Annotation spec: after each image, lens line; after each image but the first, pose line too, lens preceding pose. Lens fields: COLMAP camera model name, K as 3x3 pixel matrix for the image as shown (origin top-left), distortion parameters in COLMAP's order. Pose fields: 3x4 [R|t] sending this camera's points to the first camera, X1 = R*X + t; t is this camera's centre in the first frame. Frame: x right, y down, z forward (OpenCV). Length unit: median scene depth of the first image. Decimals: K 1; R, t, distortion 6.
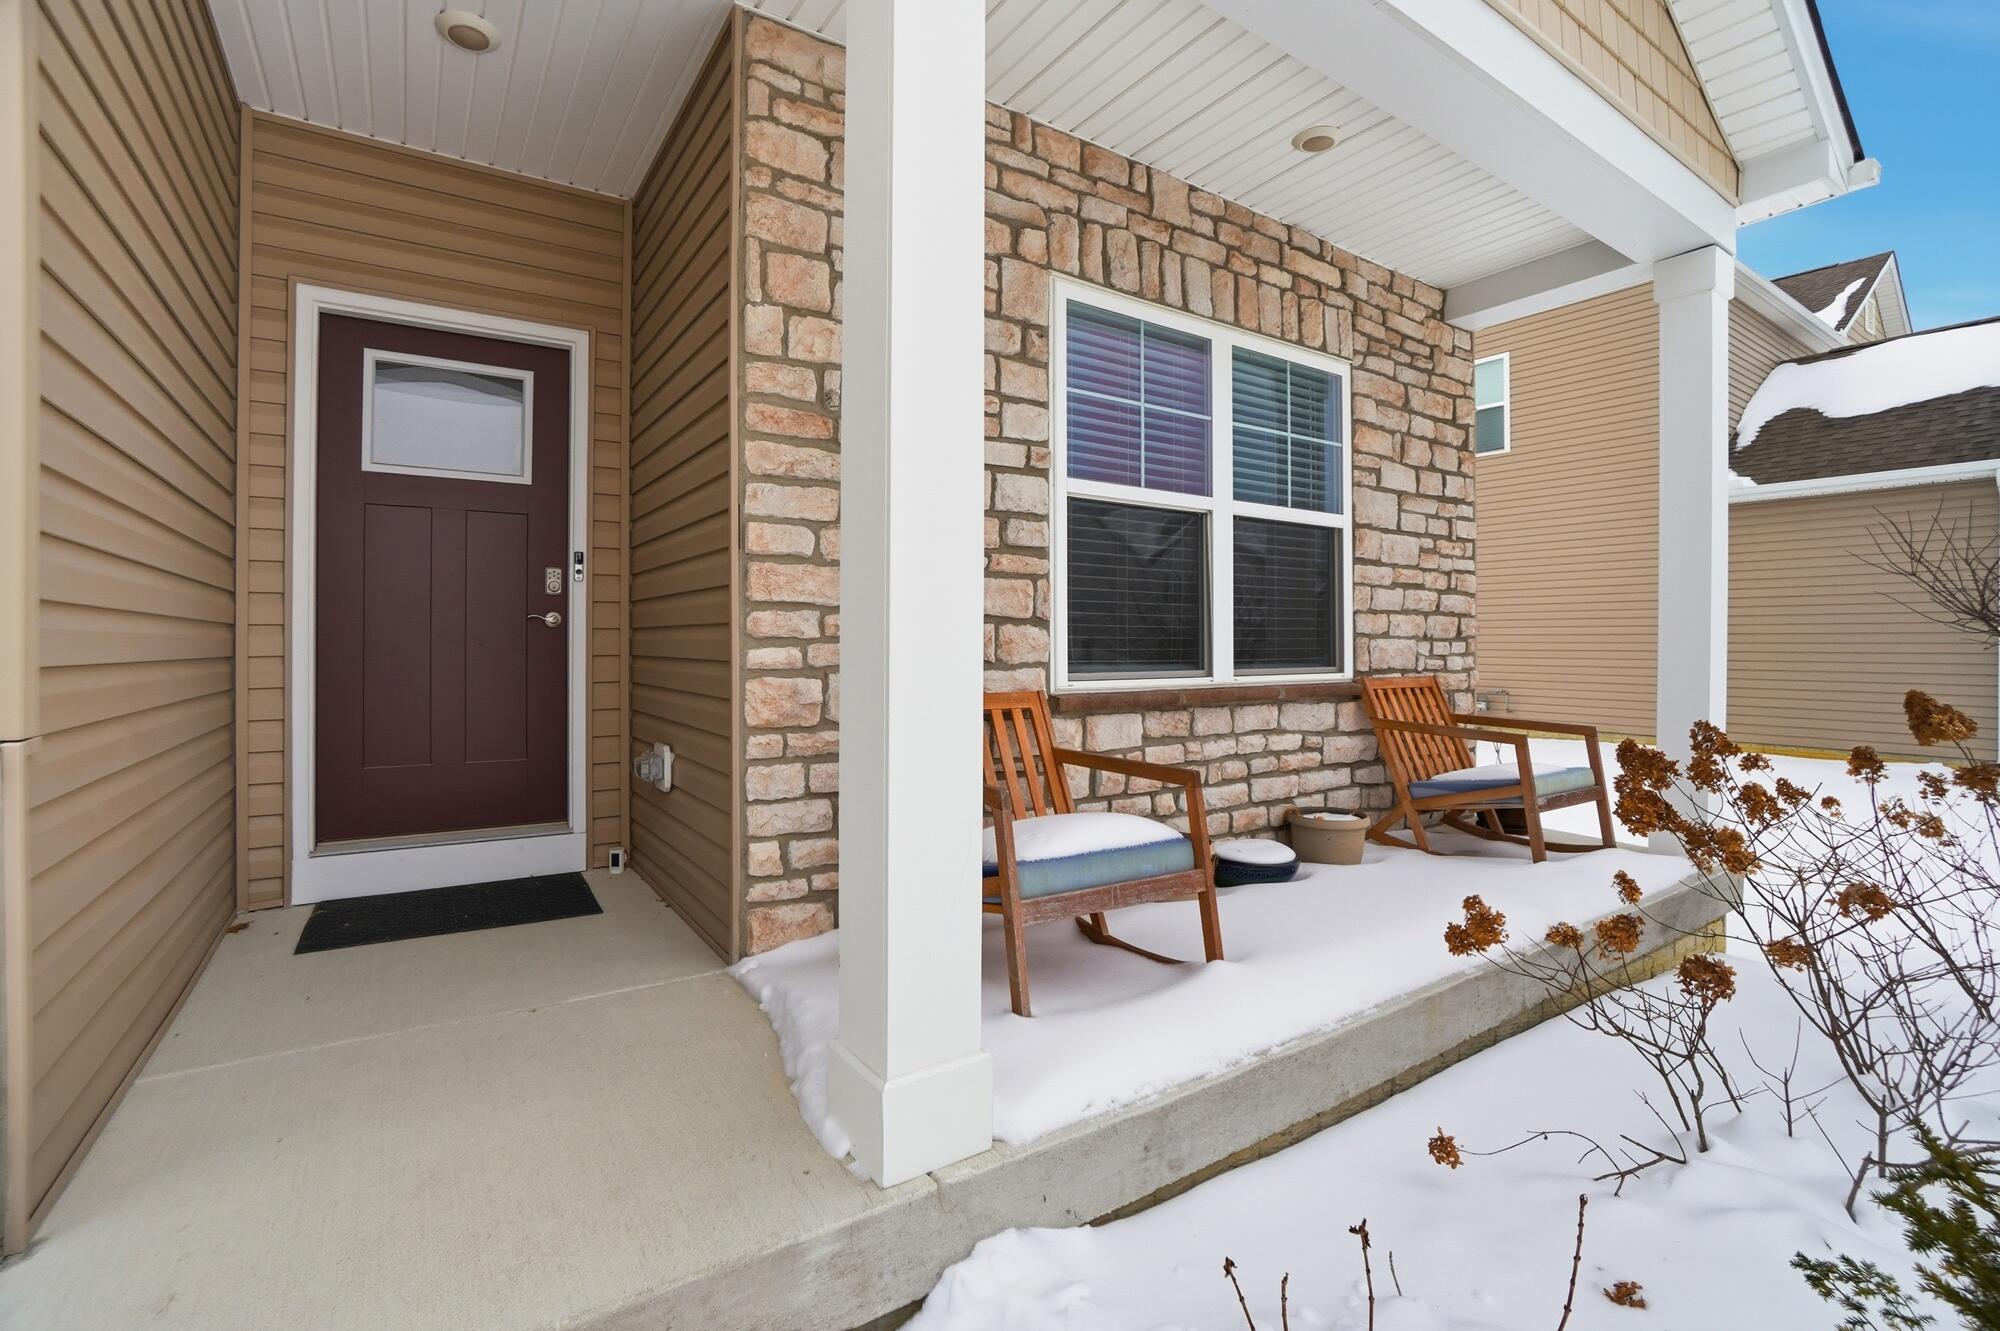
lens RADIAL K [[888.6, 0, 993.7], [0, 888.6, 643.9], [0, 0, 1]] dist [-0.055798, 0.018253]
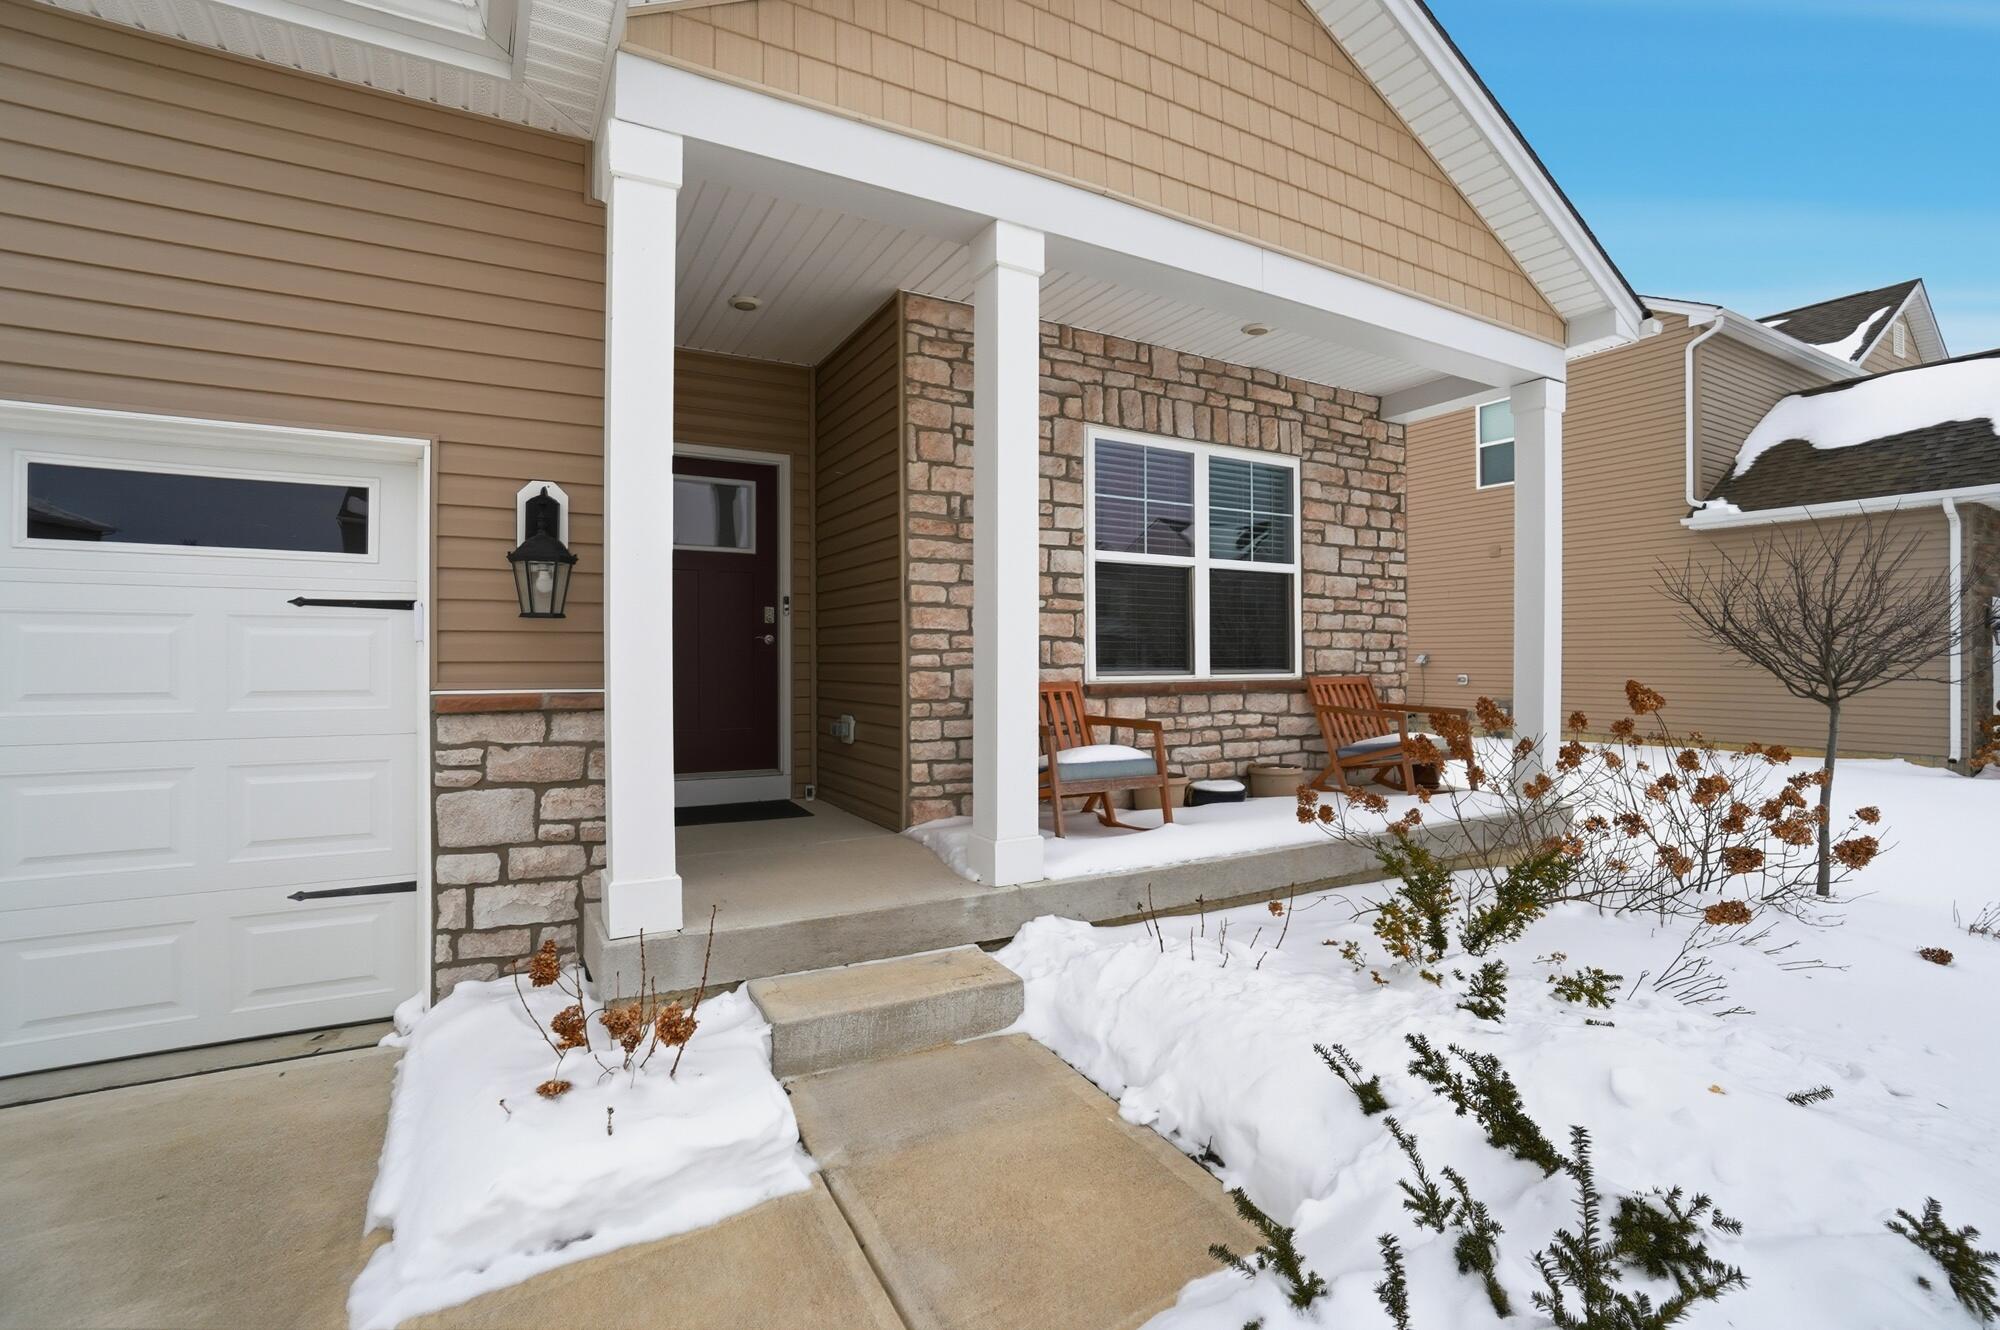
lens RADIAL K [[888.6, 0, 972.5], [0, 888.6, 660.7], [0, 0, 1]] dist [-0.055798, 0.018253]
pose [[0.994525, -0.002864, -0.104457, 0.024745], [0.002941, 0.999996, 0.000588, 0.010844], [0.104455, -0.000892, 0.994529, -0.550839]]
